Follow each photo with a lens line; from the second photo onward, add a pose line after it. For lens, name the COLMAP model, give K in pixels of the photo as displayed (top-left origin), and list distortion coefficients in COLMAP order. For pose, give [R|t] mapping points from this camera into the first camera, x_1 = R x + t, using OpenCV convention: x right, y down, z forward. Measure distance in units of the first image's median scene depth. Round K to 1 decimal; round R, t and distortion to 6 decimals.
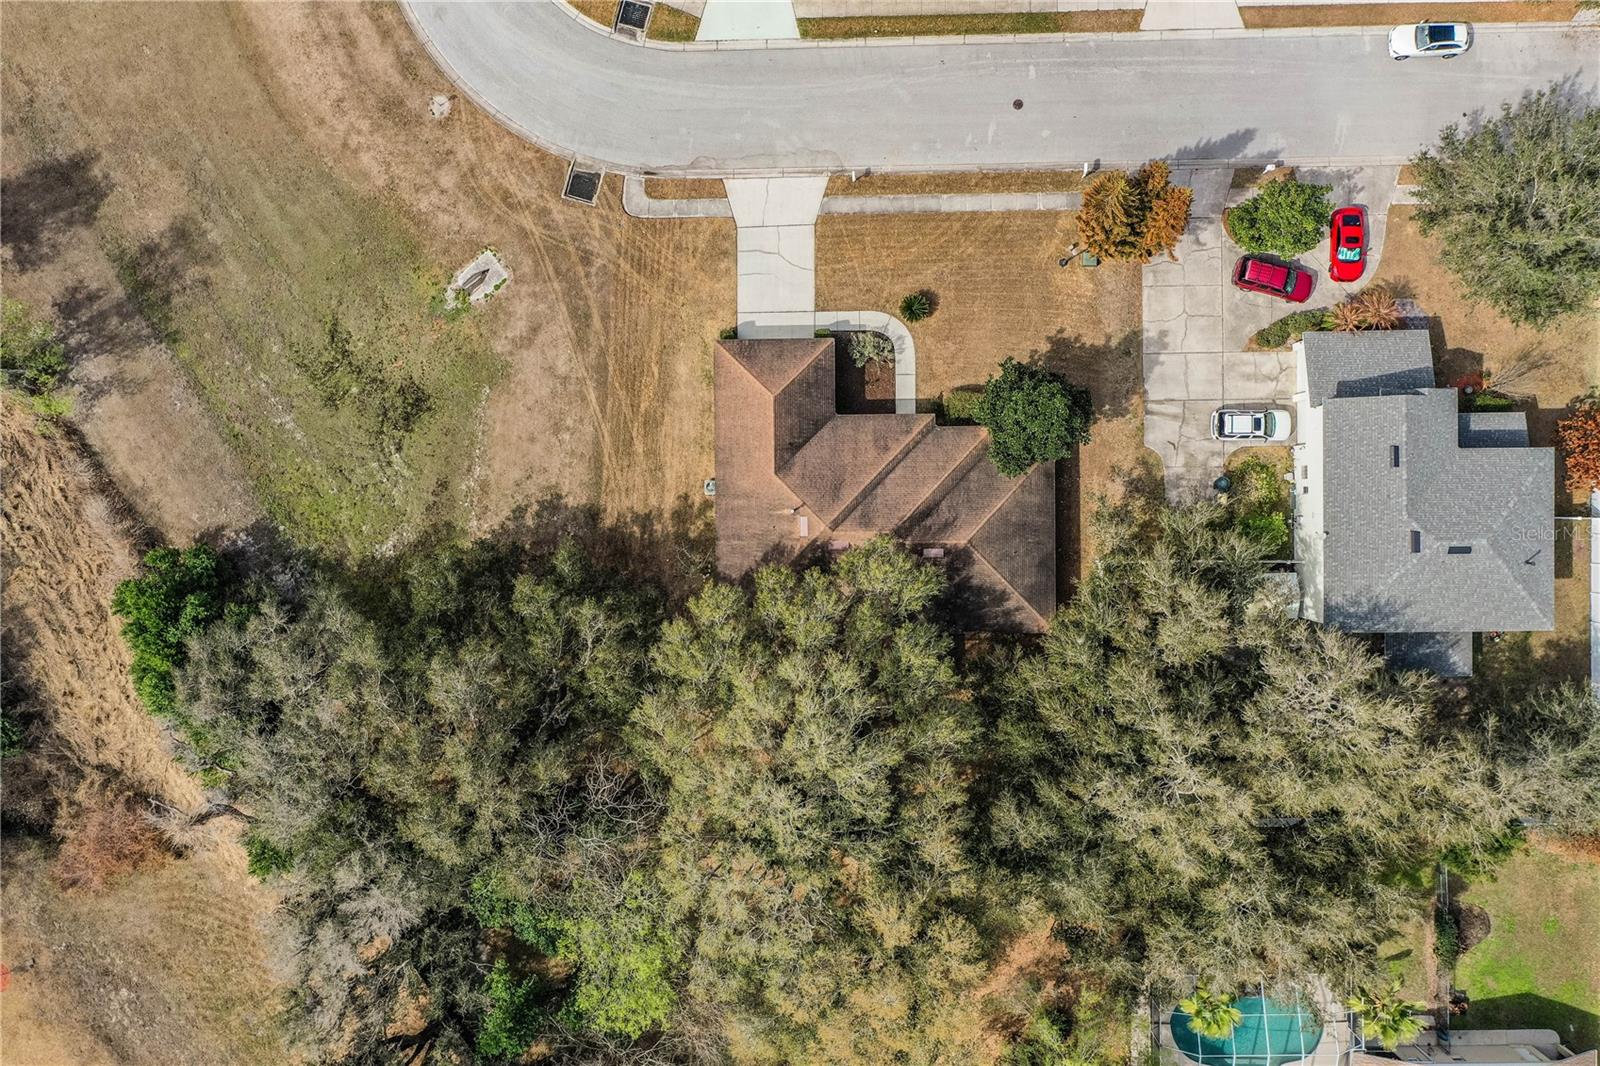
lens RADIAL K [[1270.4, 0, 803.9], [0, 1270.4, 526.3], [0, 0, 1]] dist [0.003679, 0.004817]
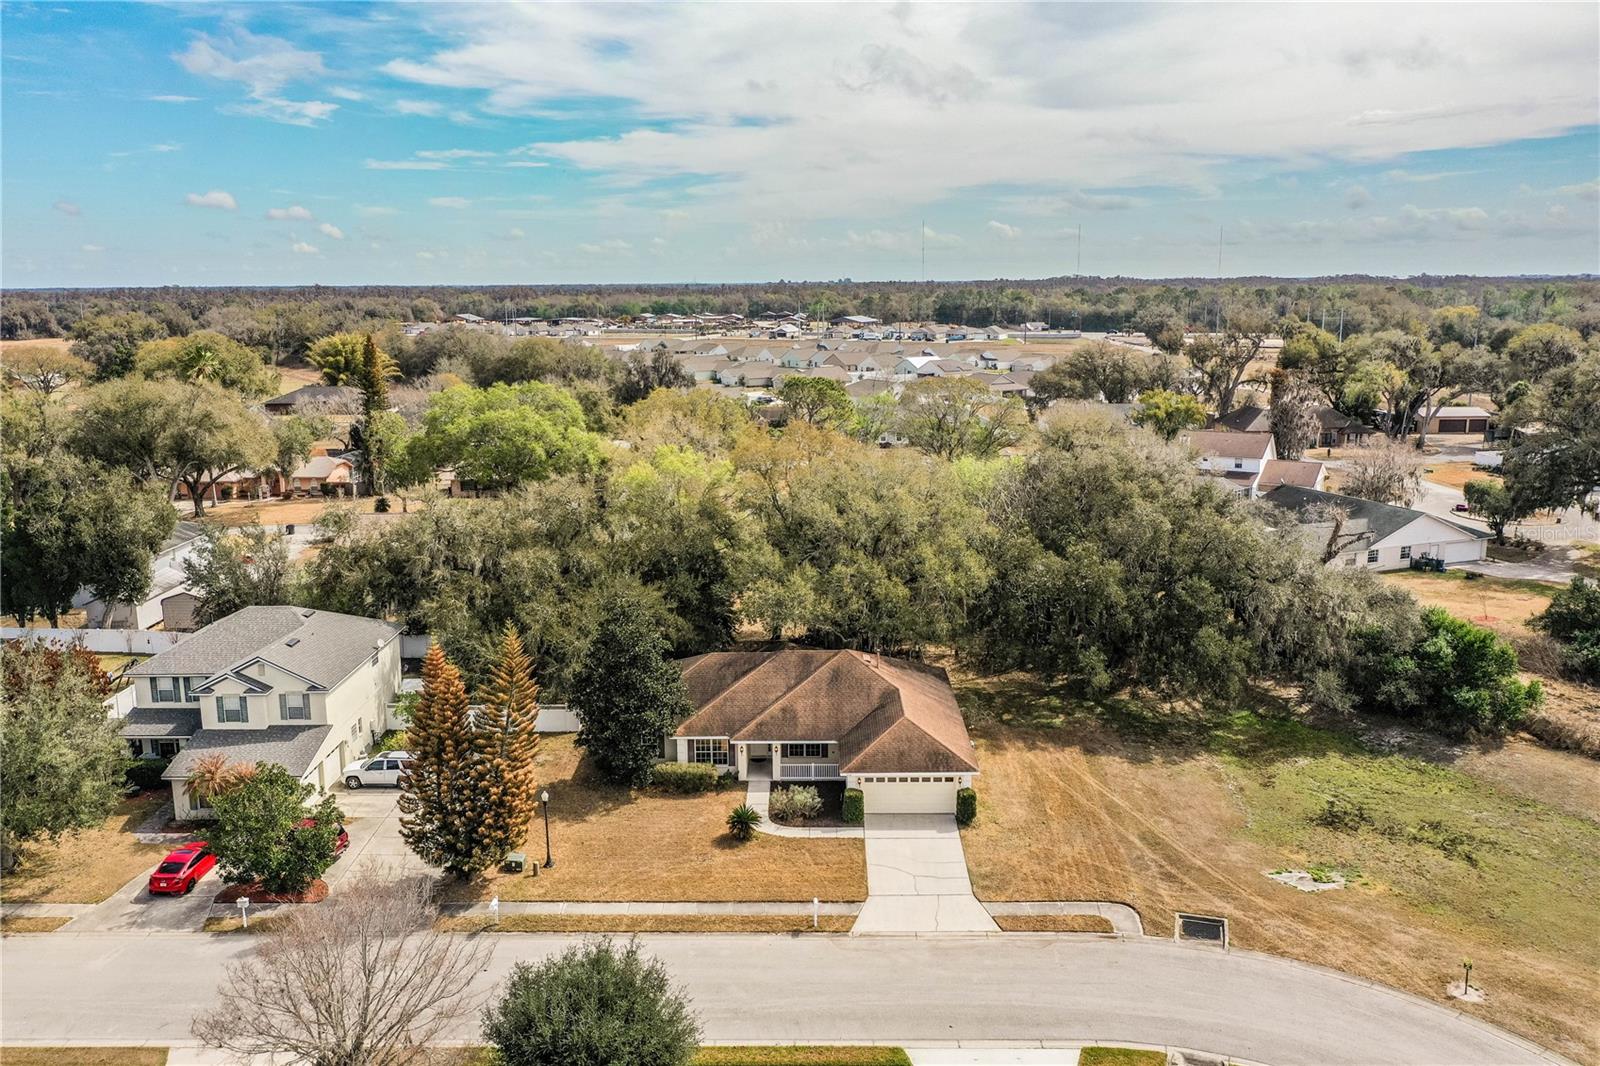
lens RADIAL K [[1251.8, 0, 800.0], [0, 1251.8, 533.0], [0, 0, 1]] dist [-0.000962, -0.000979]
pose [[-0.999170, 0.031350, 0.026021, 0.023393], [0.018810, -0.211576, 0.977180, -0.932129], [0.036140, 0.976859, 0.210811, 0.655600]]
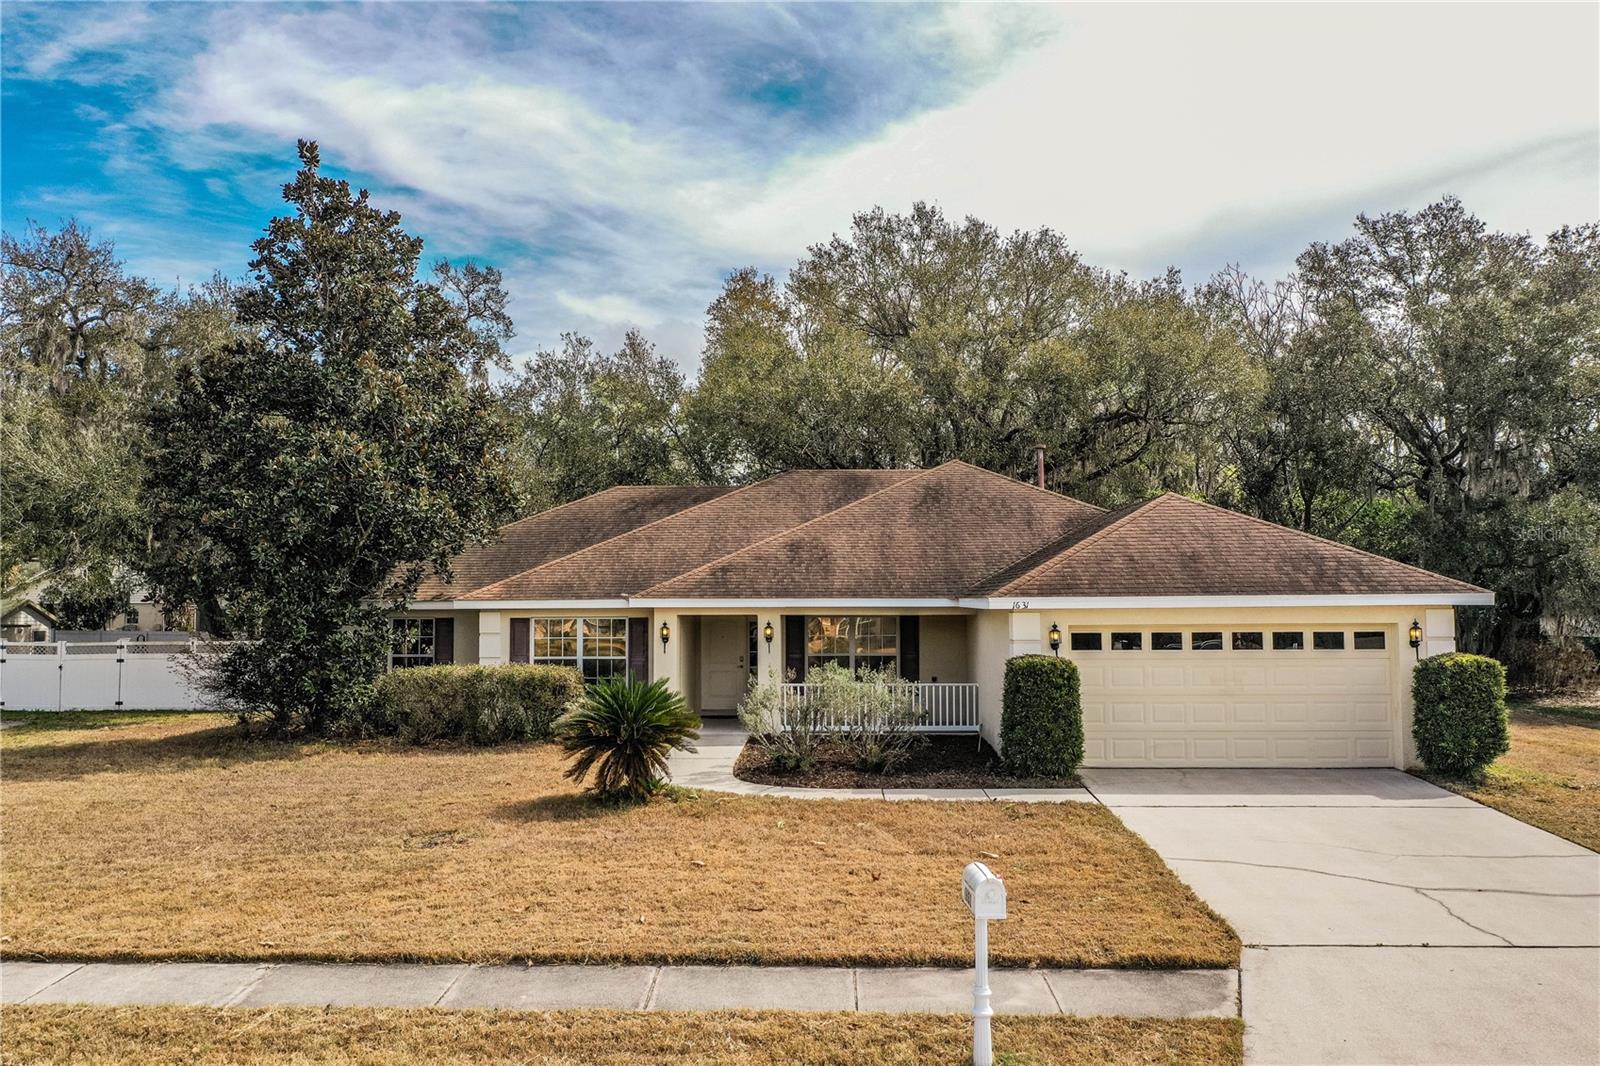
lens RADIAL K [[1266.5, 0, 805.2], [0, 1266.5, 527.7], [0, 0, 1]] dist [0.008943, -0.000906]
pose [[-0.998914, 0.035388, 0.030311, 0.050211], [0.031790, 0.042004, 0.998612, -0.384770], [0.034066, 0.998491, -0.043084, 0.986847]]
